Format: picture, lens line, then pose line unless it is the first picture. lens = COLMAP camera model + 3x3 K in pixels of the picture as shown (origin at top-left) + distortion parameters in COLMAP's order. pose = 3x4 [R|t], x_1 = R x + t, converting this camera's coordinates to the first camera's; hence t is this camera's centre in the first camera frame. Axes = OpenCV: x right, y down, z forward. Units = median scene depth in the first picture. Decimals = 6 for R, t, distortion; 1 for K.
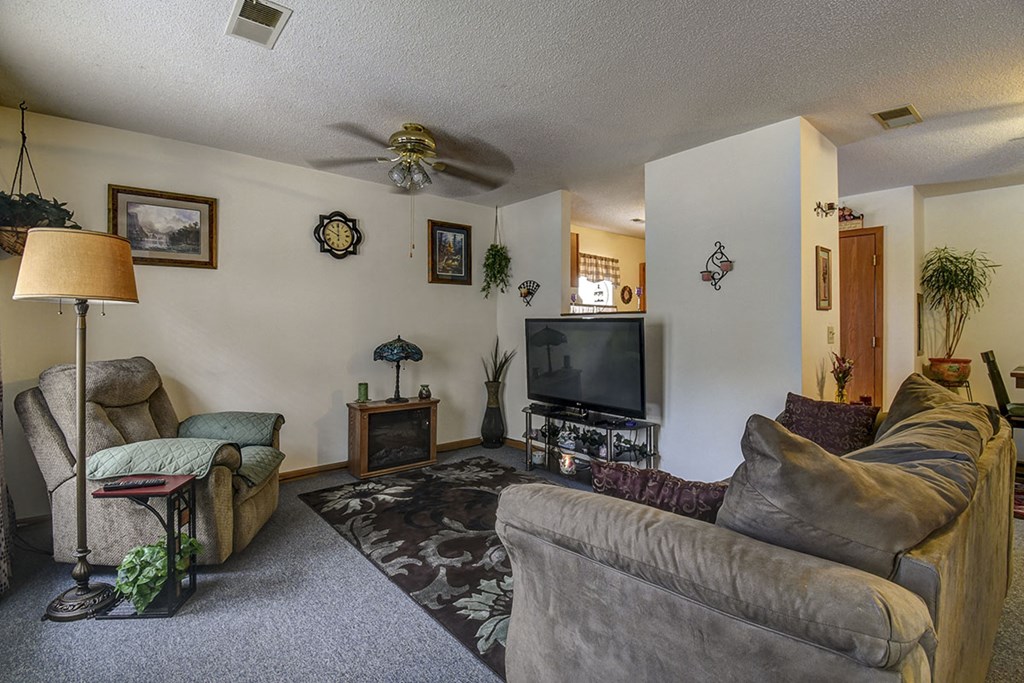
lens RADIAL K [[476.5, 0, 480.5], [0, 476.5, 327.0], [0, 0, 1]] dist [-0.025548, 0.001785]
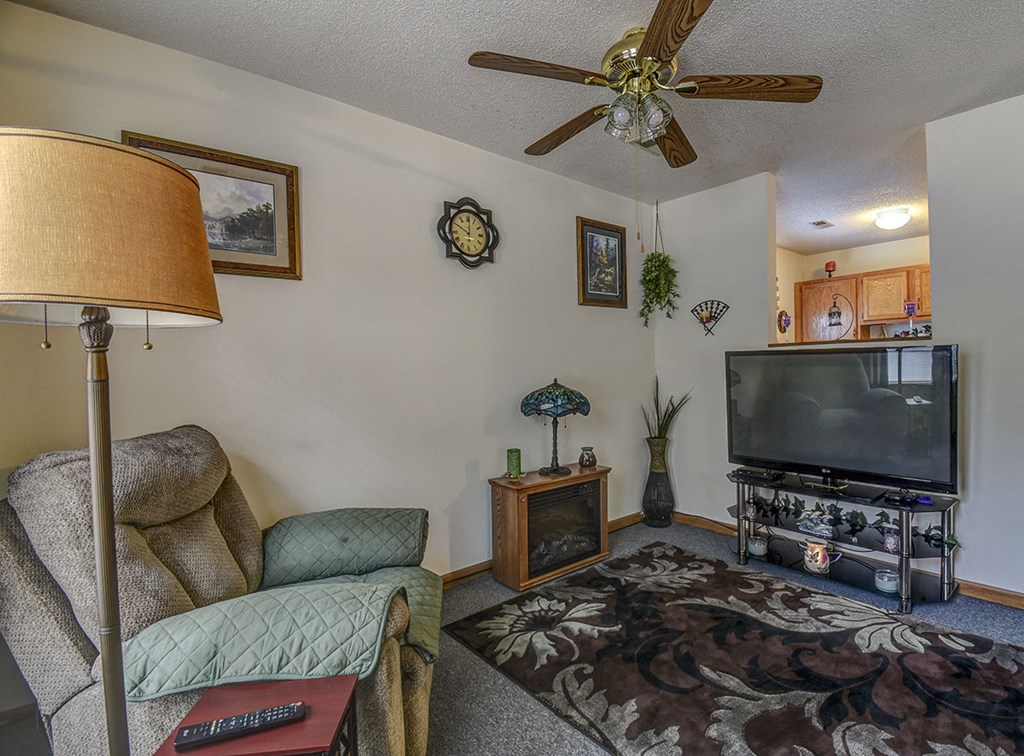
lens RADIAL K [[528.7, 0, 557.5], [0, 528.7, 381.5], [0, 0, 1]] dist [-0.010814, -0.007902]
pose [[0.998640, -0.021104, 0.047669, -0.223763], [0.019747, 0.999391, 0.028769, -0.000564], [-0.048247, -0.027789, 0.998449, 0.245884]]
